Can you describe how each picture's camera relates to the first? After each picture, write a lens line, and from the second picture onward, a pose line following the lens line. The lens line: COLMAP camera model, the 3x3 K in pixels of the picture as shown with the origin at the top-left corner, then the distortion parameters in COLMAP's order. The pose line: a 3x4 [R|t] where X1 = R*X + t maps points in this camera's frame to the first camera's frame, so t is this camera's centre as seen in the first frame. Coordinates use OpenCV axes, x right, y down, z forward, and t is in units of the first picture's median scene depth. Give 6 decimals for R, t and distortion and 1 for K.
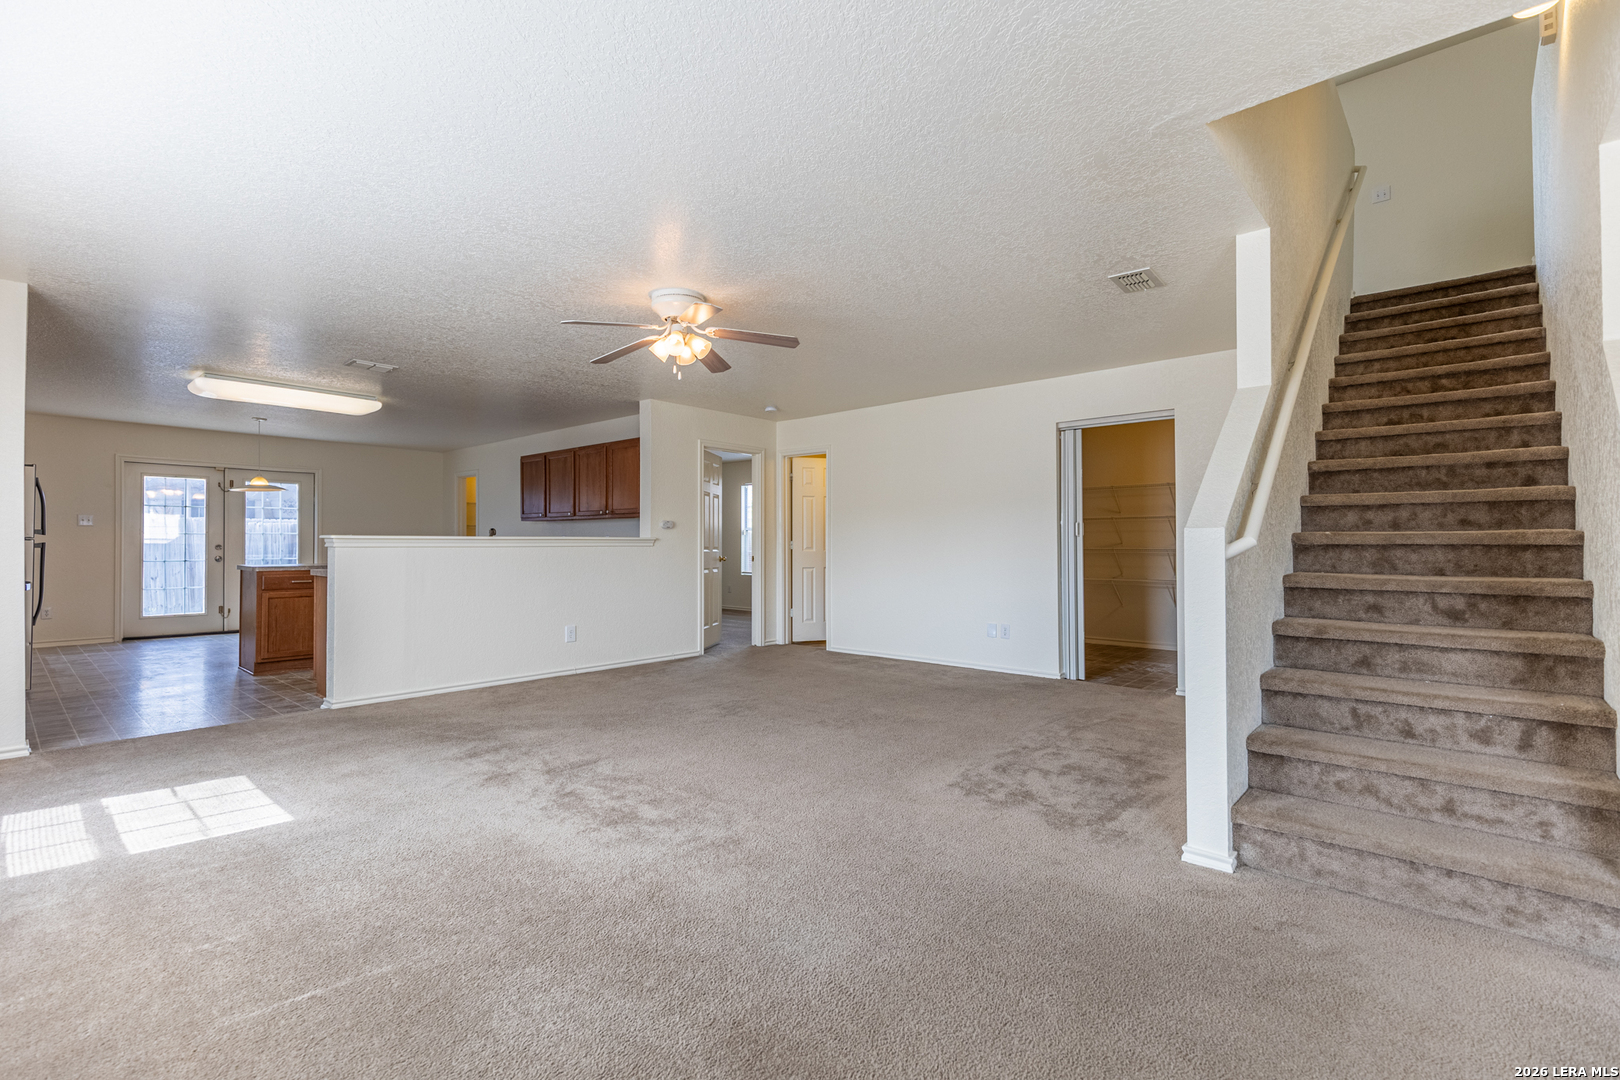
lens RADIAL K [[727.7, 0, 816.6], [0, 727.7, 539.4], [0, 0, 1]] dist [0.009172, -0.000984]
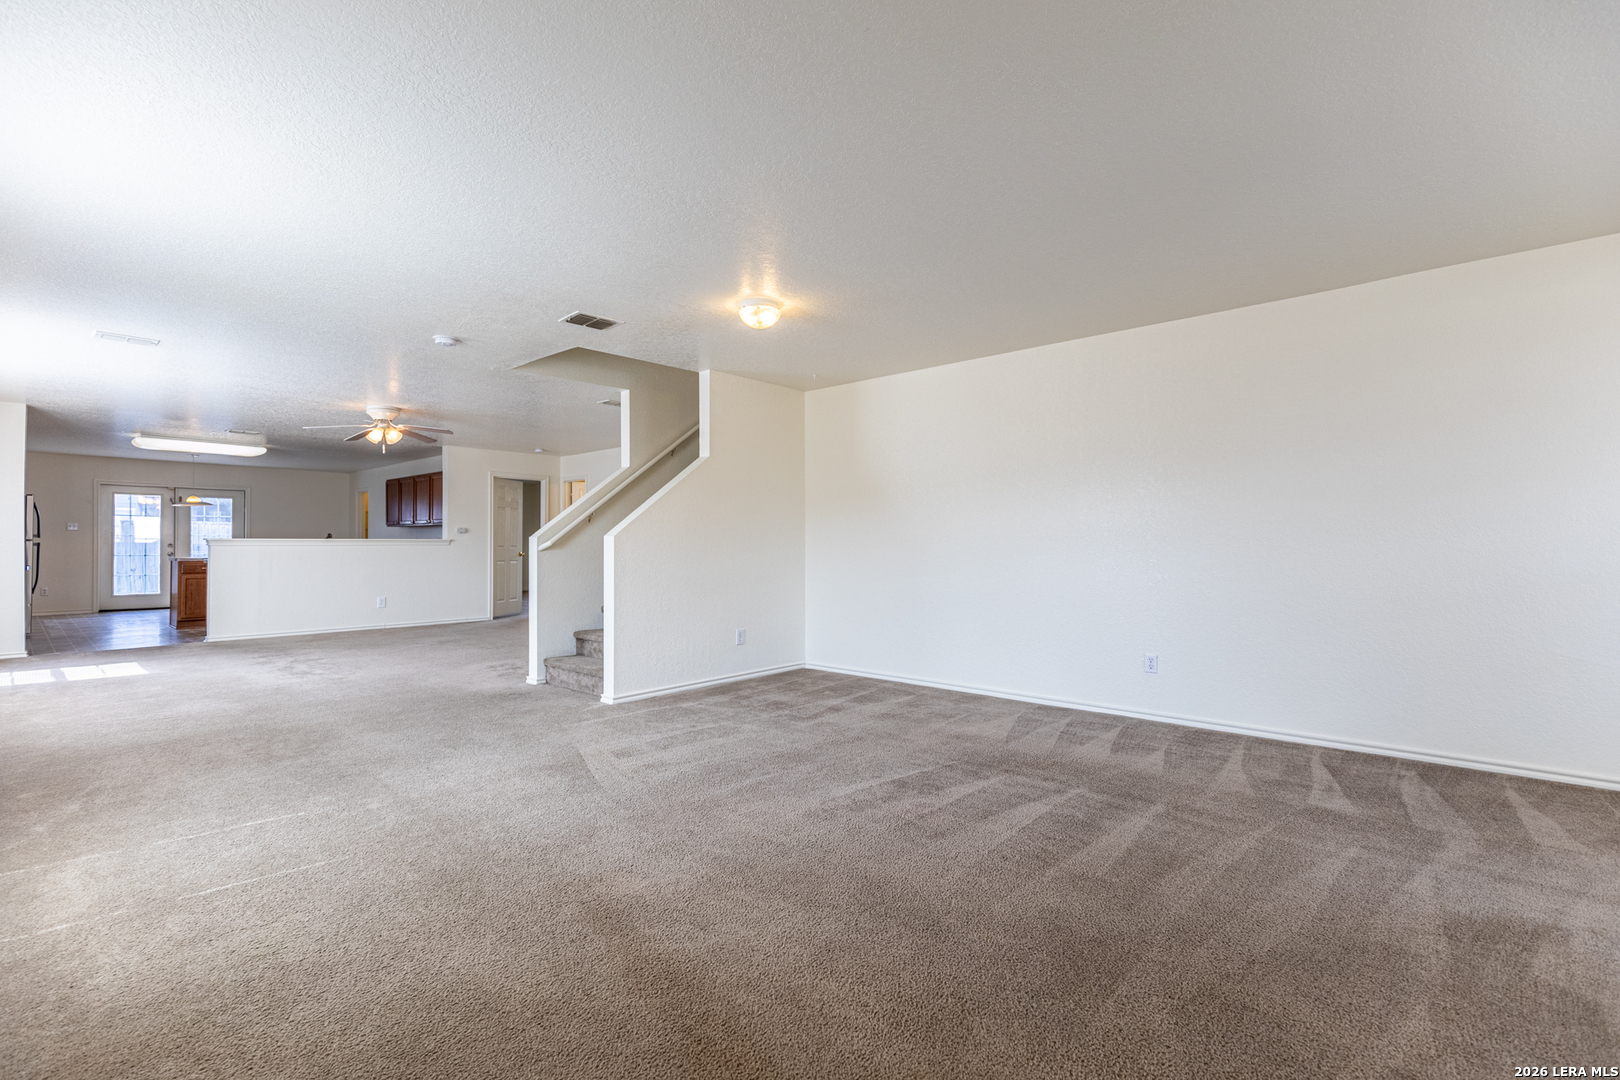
lens RADIAL K [[727.7, 0, 816.6], [0, 727.7, 539.4], [0, 0, 1]] dist [0.009172, -0.000984]
pose [[0.999974, 0.000160, -0.007261, 0.534874], [-0.000141, 0.999997, 0.002592, -0.005986], [0.007261, -0.002591, 0.999970, -0.481044]]
